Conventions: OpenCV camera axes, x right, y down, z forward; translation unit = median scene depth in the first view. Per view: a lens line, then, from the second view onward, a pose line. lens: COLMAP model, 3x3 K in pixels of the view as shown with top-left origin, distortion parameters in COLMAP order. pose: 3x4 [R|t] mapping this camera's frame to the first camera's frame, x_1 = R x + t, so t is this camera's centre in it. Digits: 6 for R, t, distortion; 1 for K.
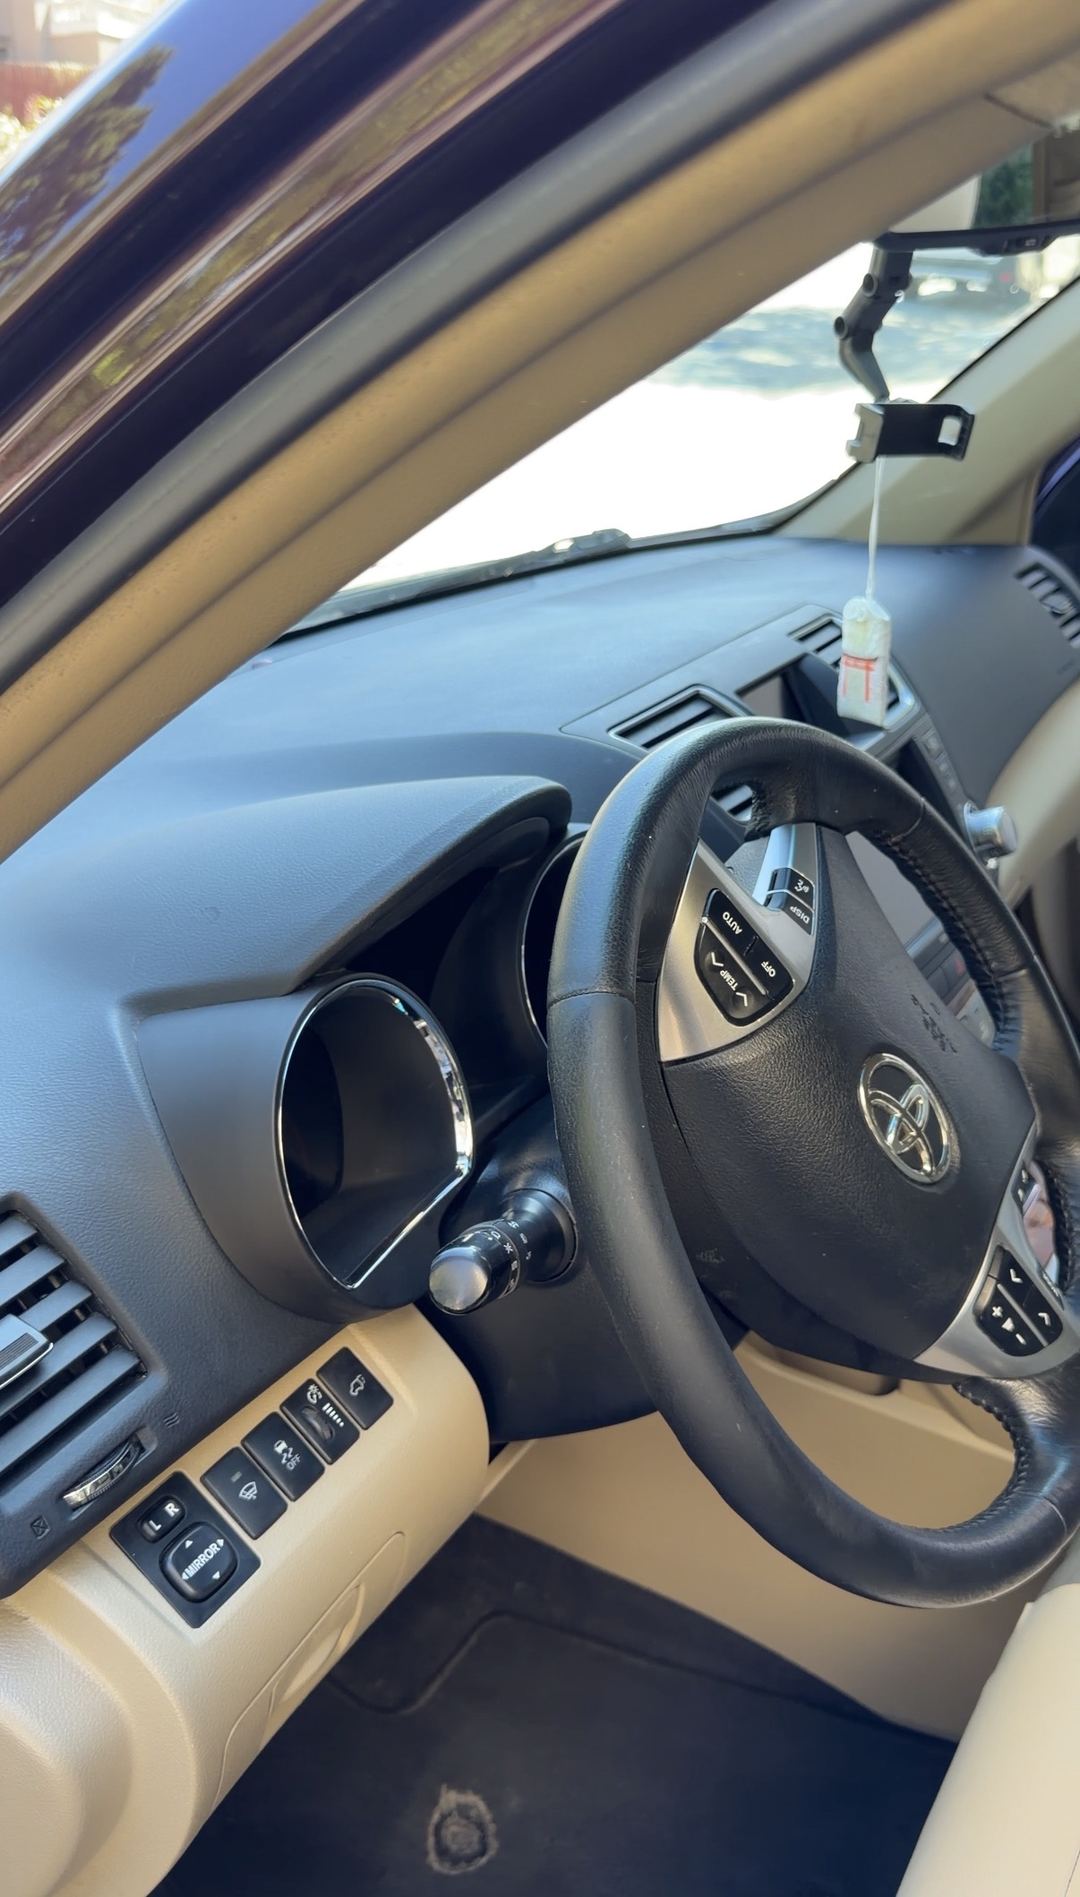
lens RADIAL K [[1519.3, 0, 540.0], [0, 1519.3, 948.5], [0, 0, 1]] dist [0.030623, -0.112262]
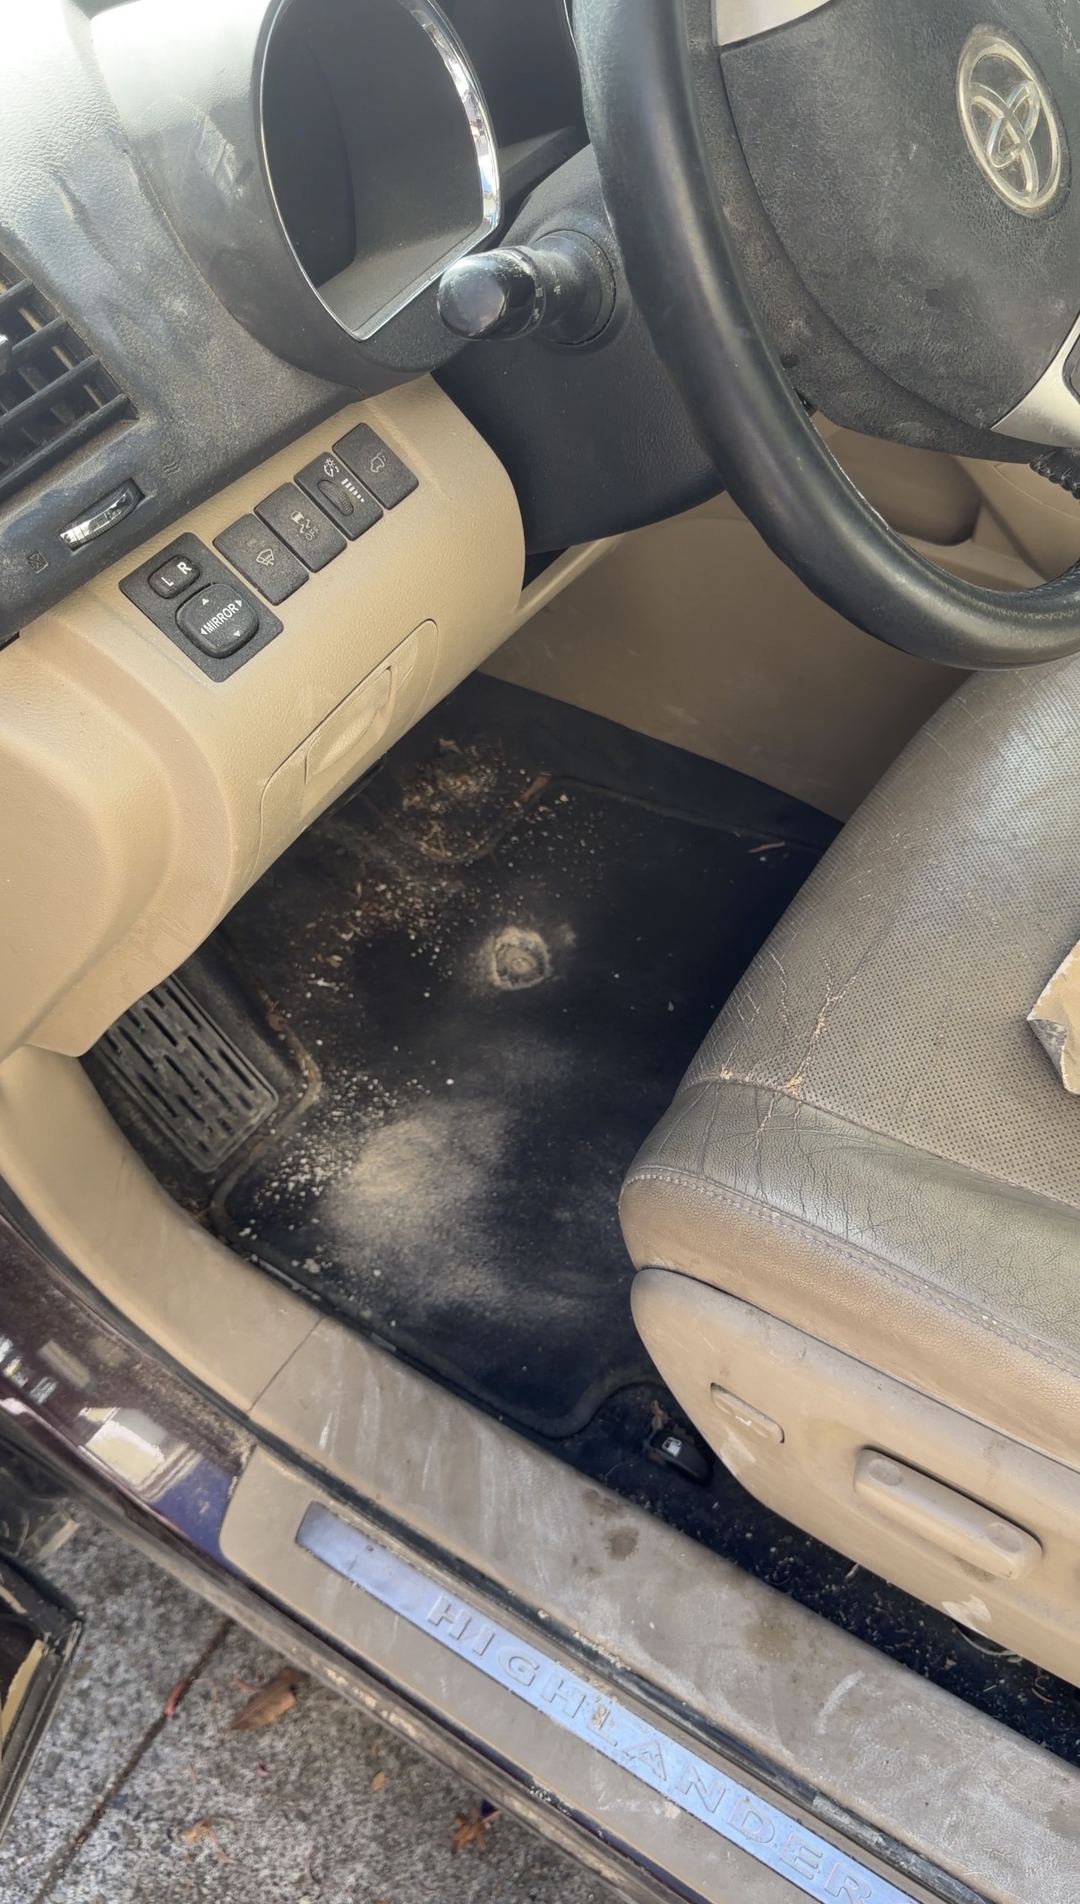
lens RADIAL K [[1524.9, 0, 540.0], [0, 1524.9, 952.0], [0, 0, 1]] dist [0.030623, -0.112262]
pose [[0.998743, 0.010785, -0.048954, 0.028366], [0.012531, 0.891858, 0.452142, 0.135812], [0.048536, -0.452187, 0.890602, 0.038498]]
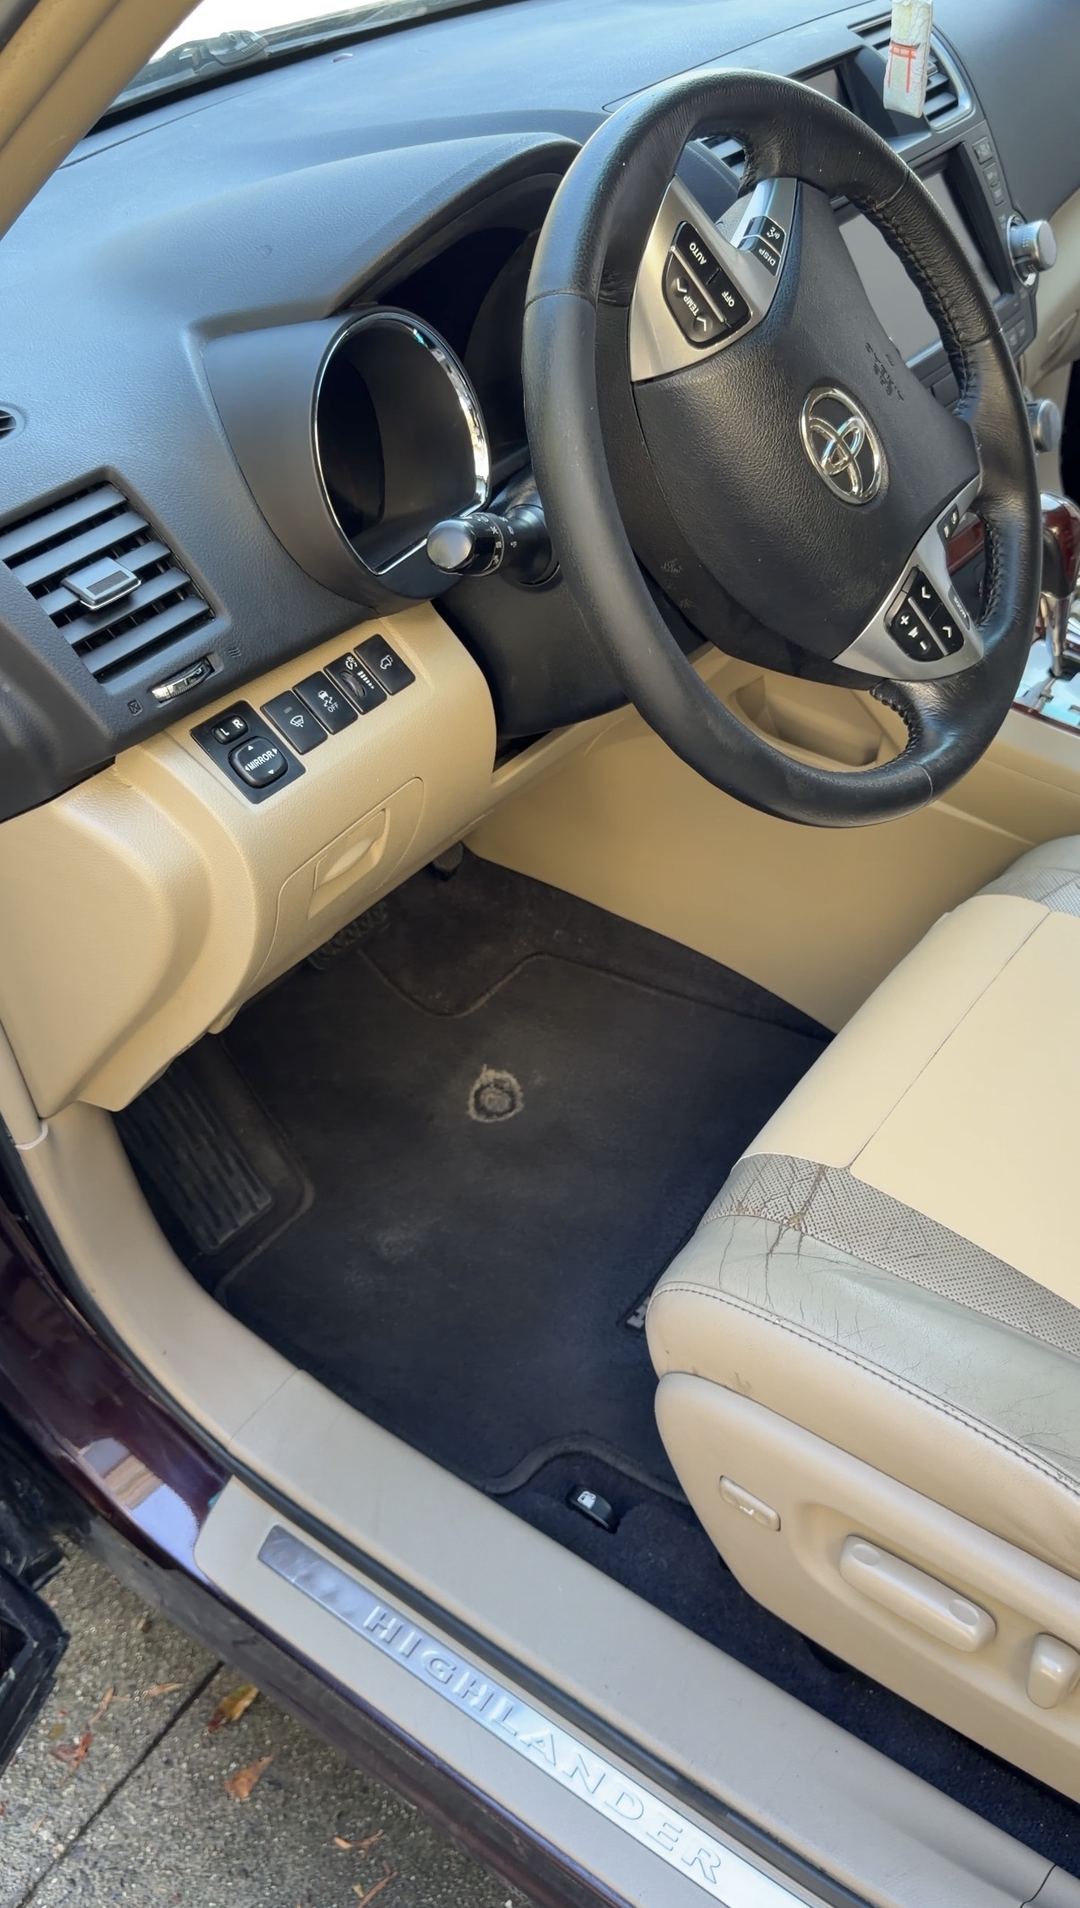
lens RADIAL K [[1489.7, 0, 537.1], [0, 1489.7, 956.1], [0, 0, 1]] dist [0.052431, -0.113758]
pose [[0.995505, 0.058458, -0.074512, 0.113471], [-0.032628, 0.950294, 0.309639, 0.134033], [0.088909, -0.305816, 0.947930, -0.244152]]
